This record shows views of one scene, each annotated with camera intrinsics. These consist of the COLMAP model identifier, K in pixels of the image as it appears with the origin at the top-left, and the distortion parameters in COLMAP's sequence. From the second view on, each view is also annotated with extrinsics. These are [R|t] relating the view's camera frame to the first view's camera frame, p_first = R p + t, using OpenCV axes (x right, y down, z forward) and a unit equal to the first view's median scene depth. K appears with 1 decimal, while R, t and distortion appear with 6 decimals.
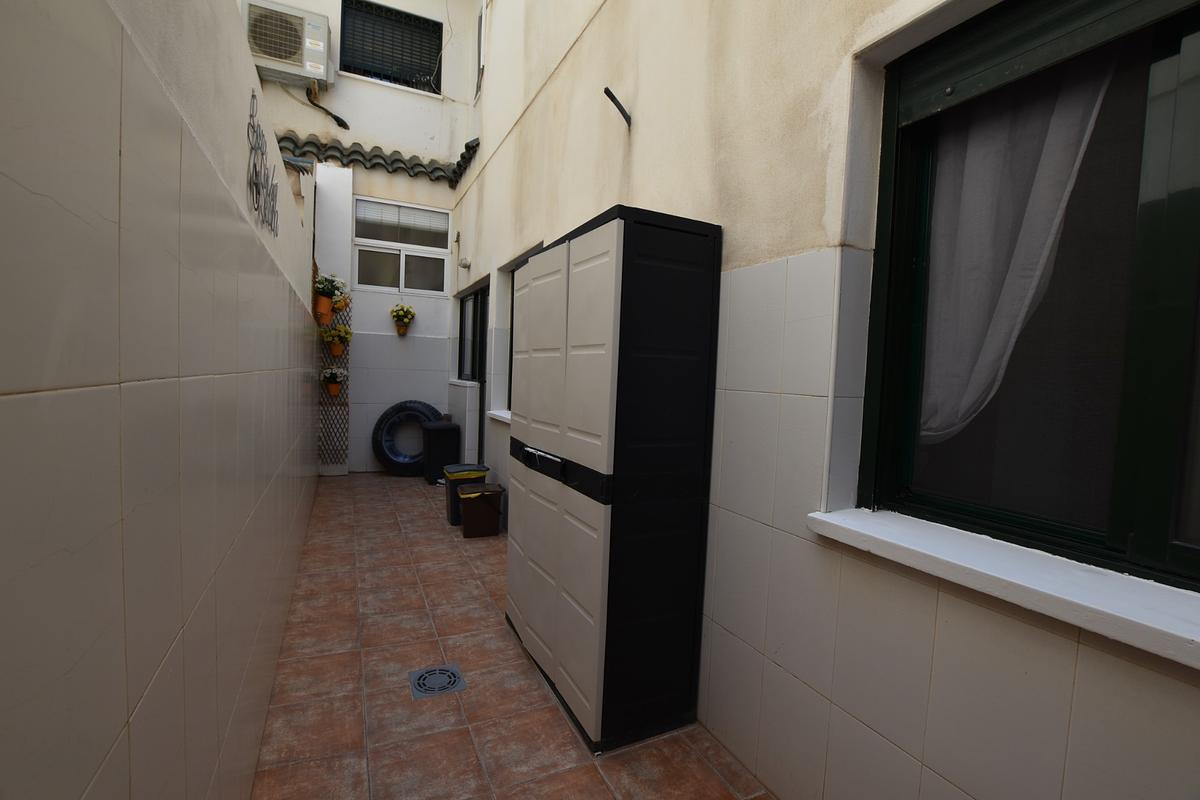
lens RADIAL K [[523.1, 0, 594.1], [0, 523.1, 404.6], [0, 0, 1]] dist [-0.030285, 0.003371]
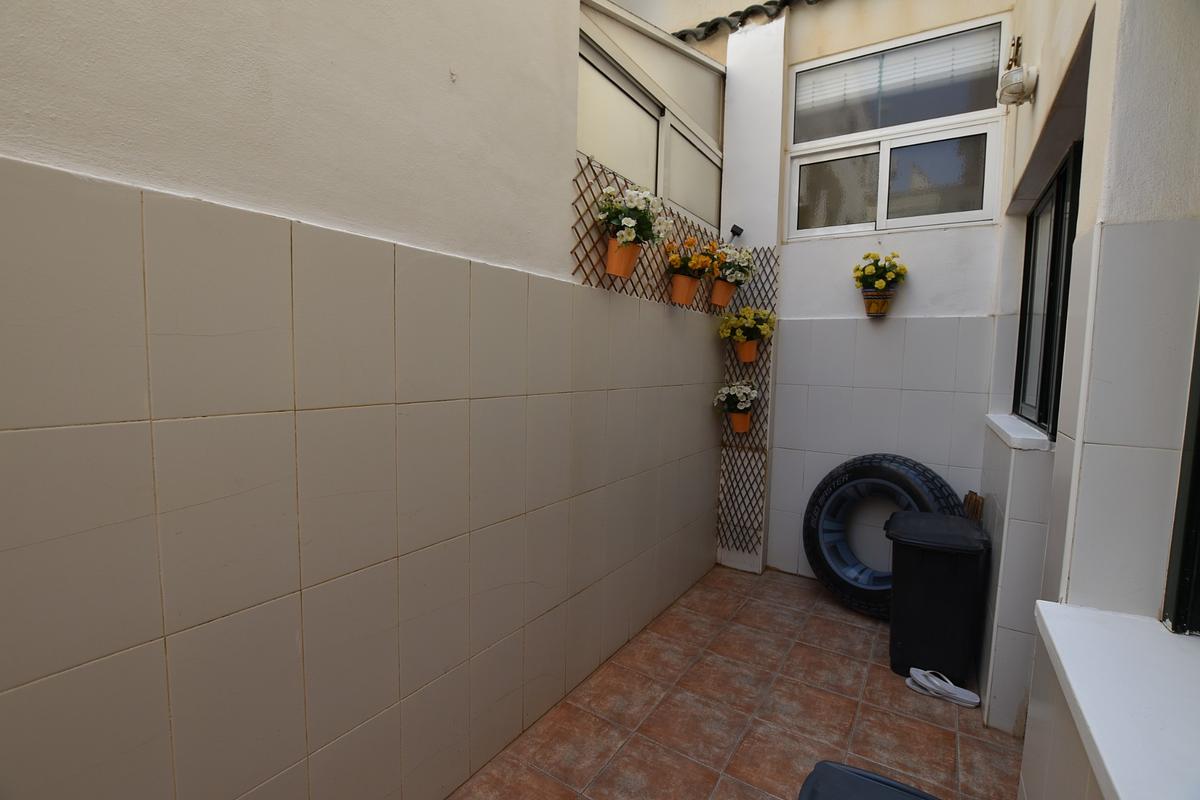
lens RADIAL K [[523.1, 0, 604.2], [0, 523.1, 398.6], [0, 0, 1]] dist [-0.030285, 0.003371]
pose [[0.520352, 0.041006, -0.852967, -0.089153], [-0.052245, 0.998504, 0.016131, -0.054163], [0.852352, 0.036170, 0.521716, 0.550458]]
